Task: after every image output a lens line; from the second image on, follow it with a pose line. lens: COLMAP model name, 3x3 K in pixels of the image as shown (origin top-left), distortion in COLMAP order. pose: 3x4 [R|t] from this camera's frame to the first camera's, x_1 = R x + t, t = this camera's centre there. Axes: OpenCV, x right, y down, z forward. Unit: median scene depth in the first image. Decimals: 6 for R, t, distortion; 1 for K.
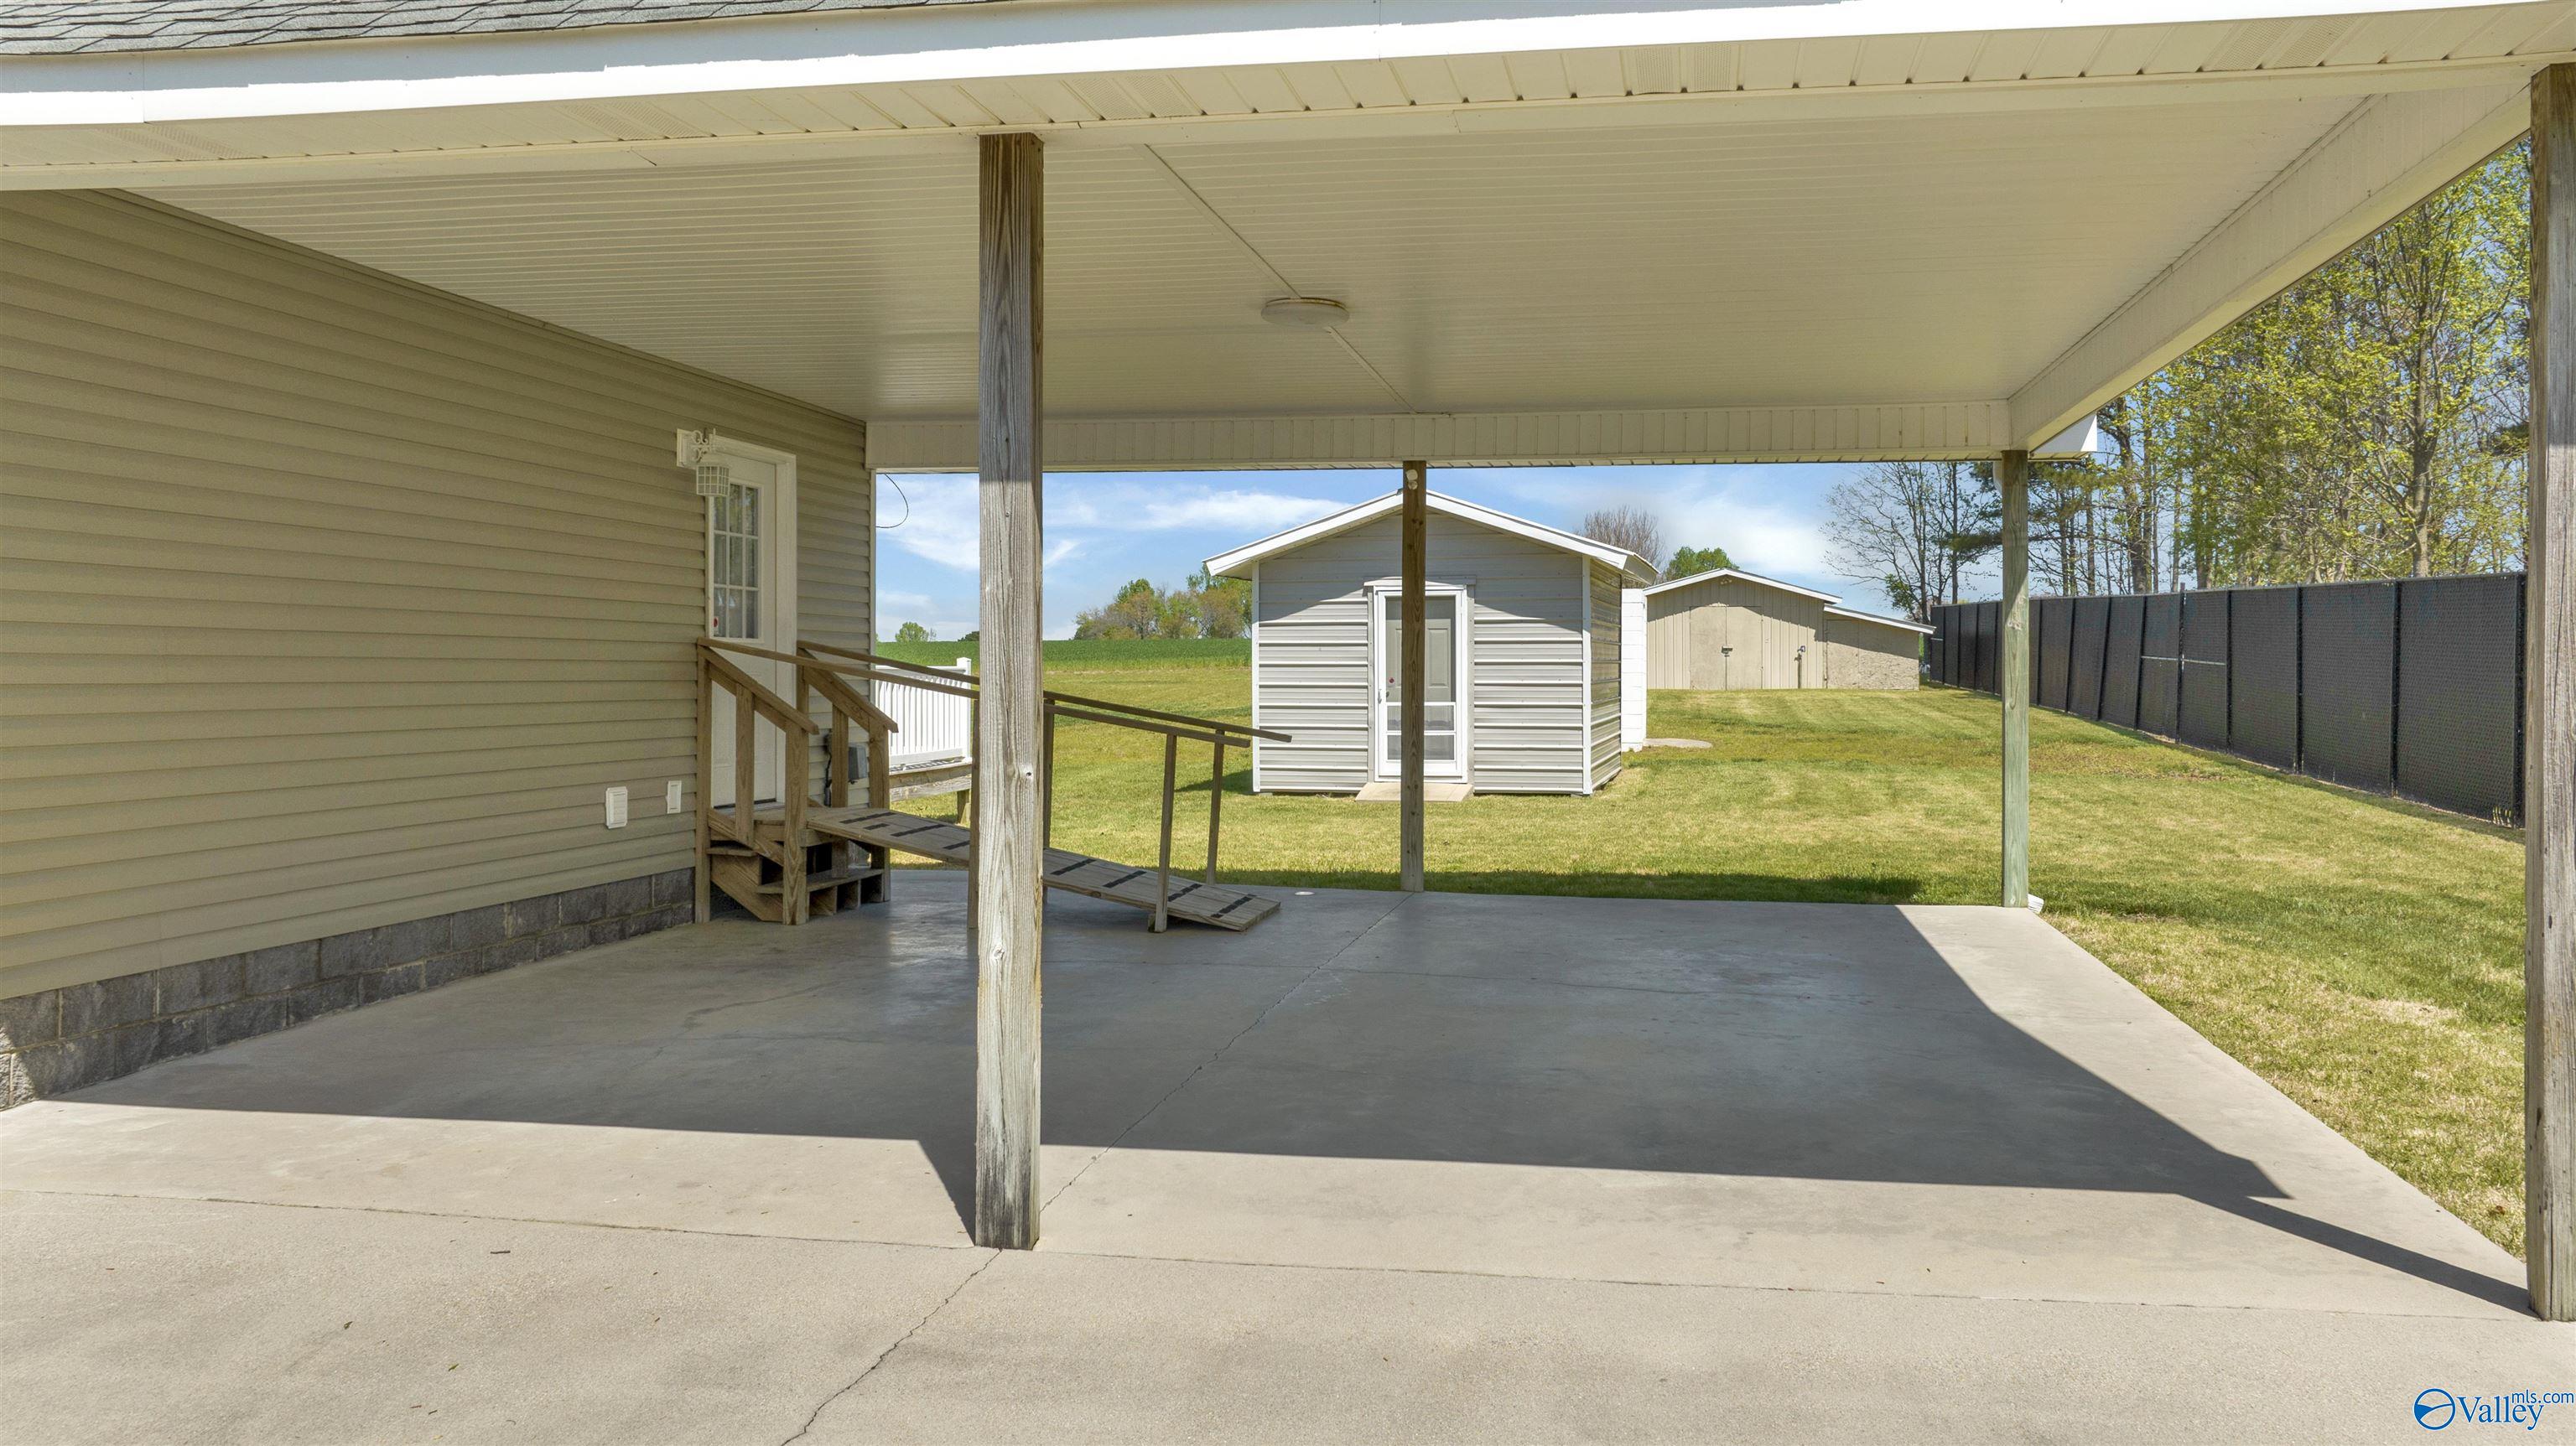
lens RADIAL K [[1859.9, 0, 1468.7], [0, 1859.9, 729.8], [0, 0, 1]] dist [-0.027609, -0.001935]
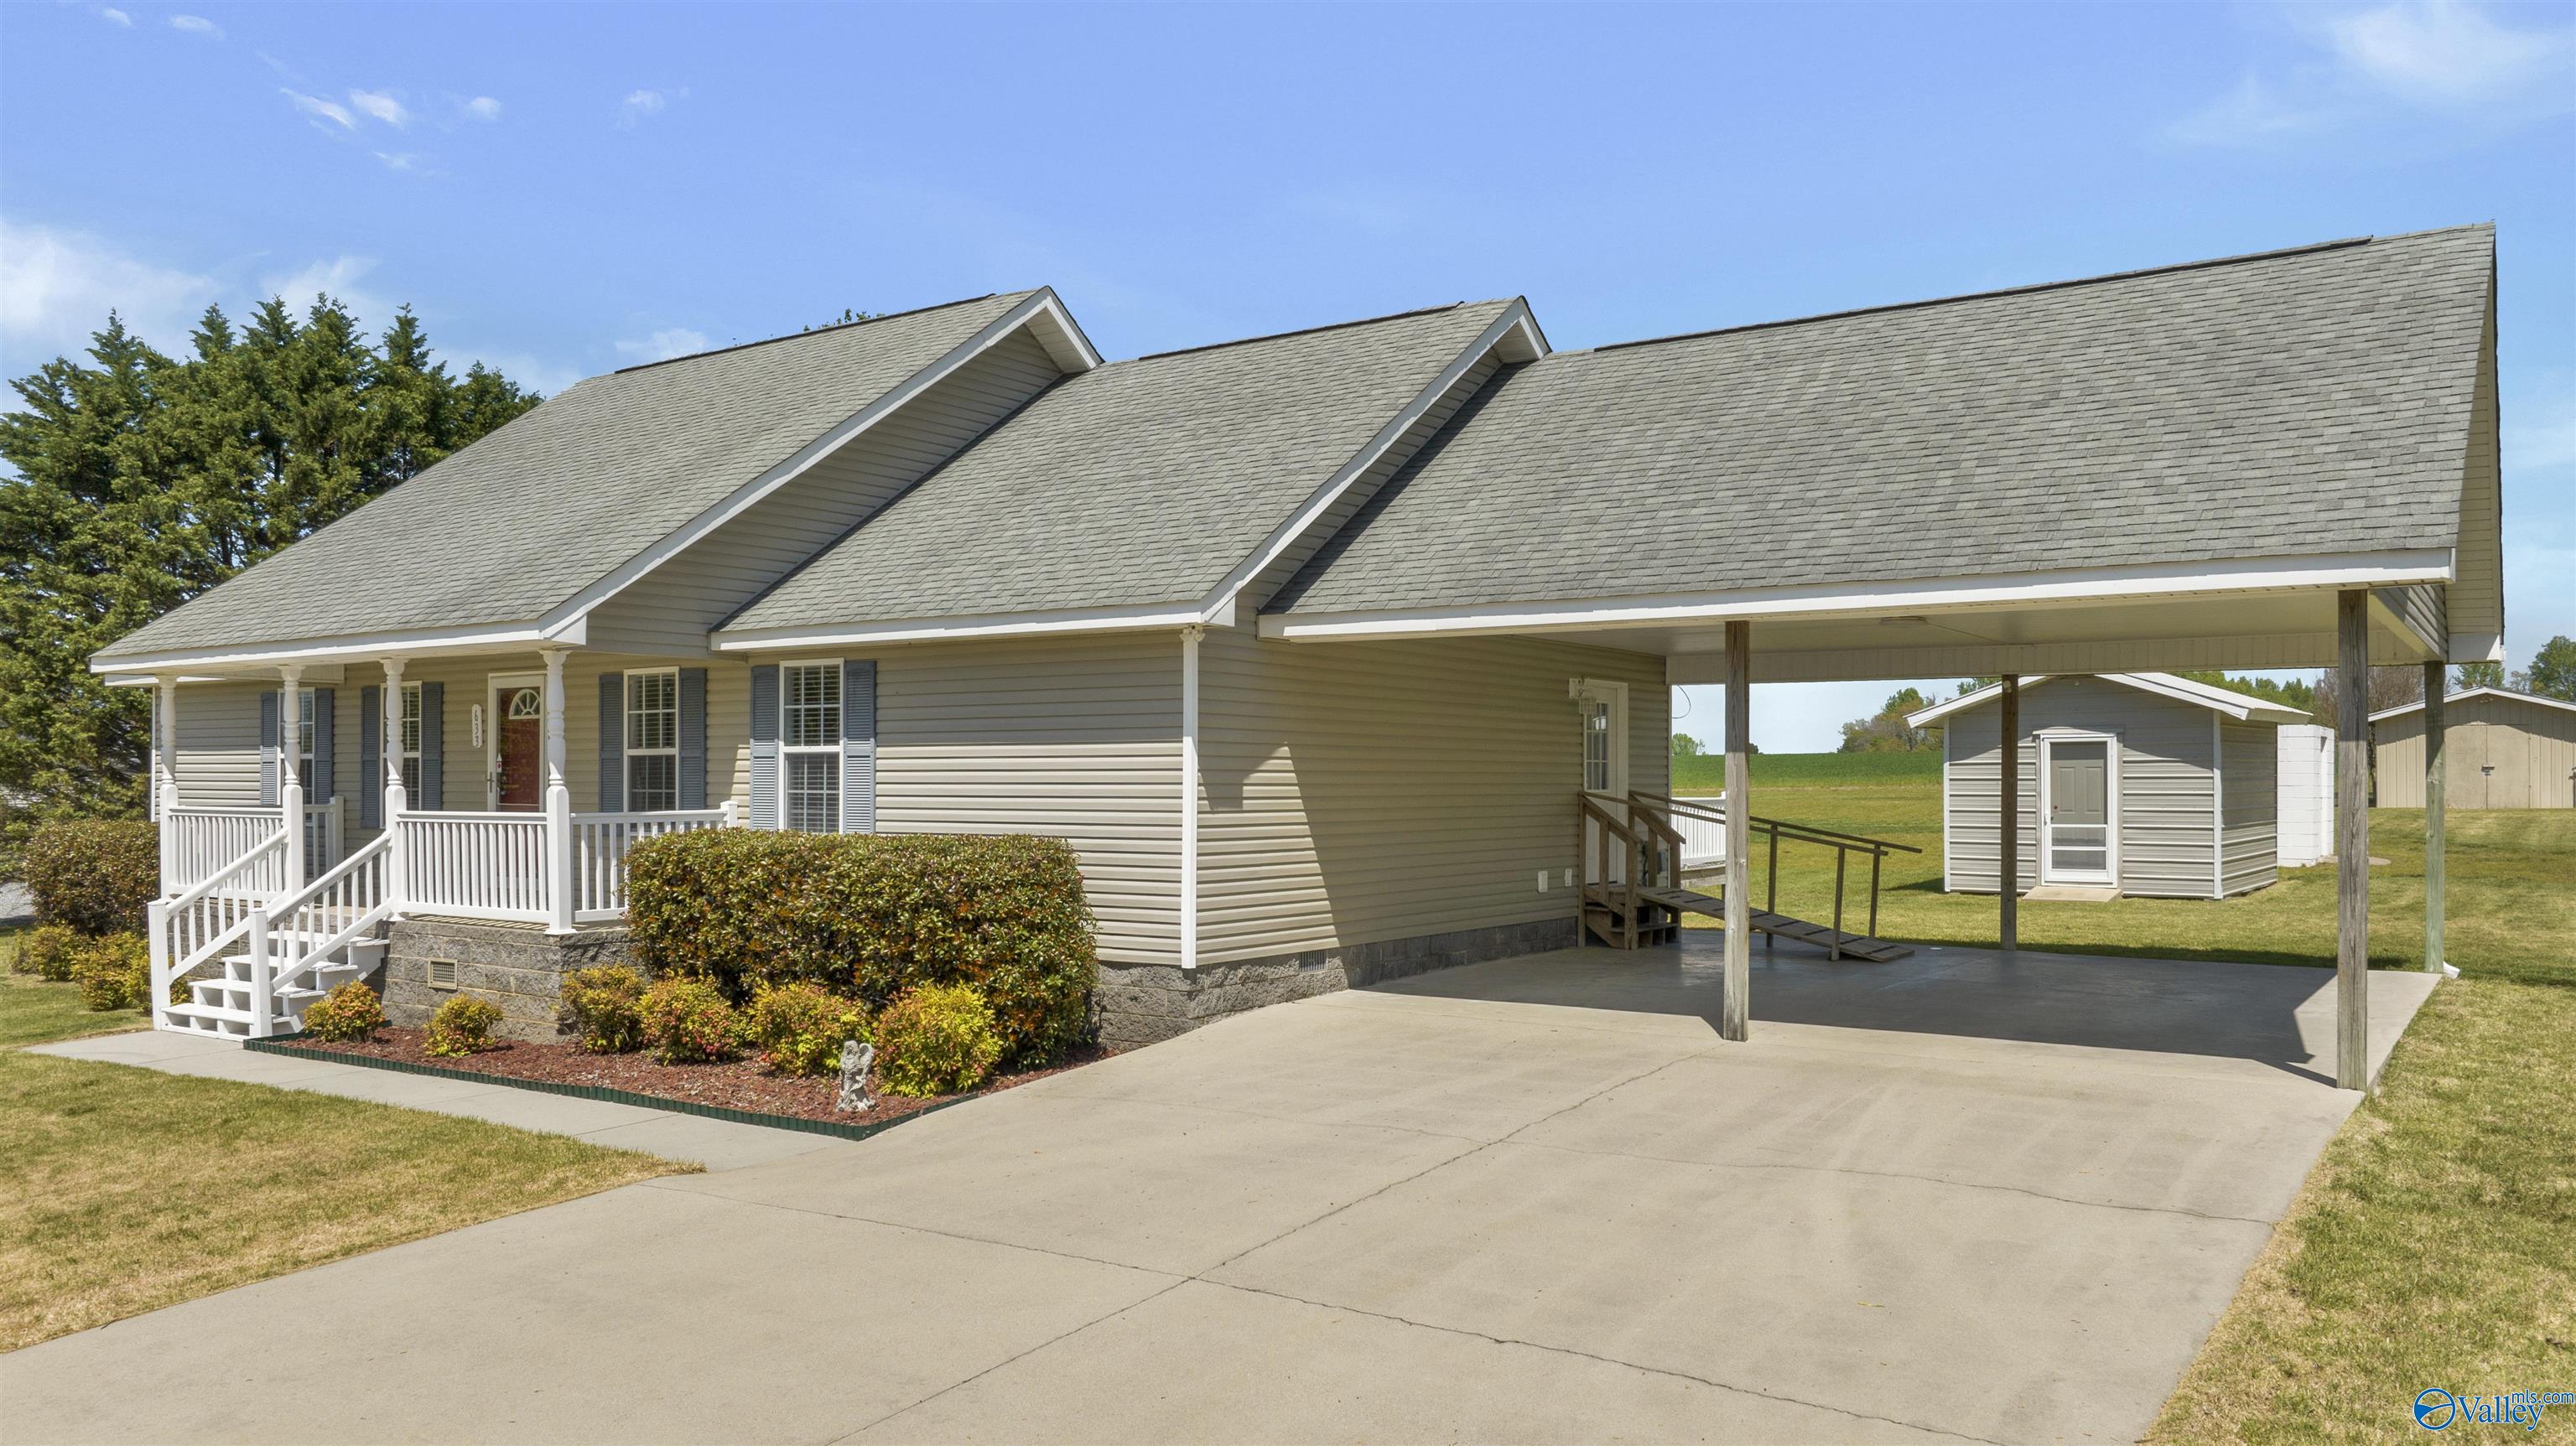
lens RADIAL K [[1833.6, 0, 1288.0], [0, 1833.6, 723.0], [0, 0, 1]] dist [-0.014290, 0.000528]
pose [[0.876134, -0.017338, -0.481756, 0.197300], [-0.012878, 0.998155, -0.059342, -0.005326], [0.481896, 0.058196, 0.874294, -0.697385]]
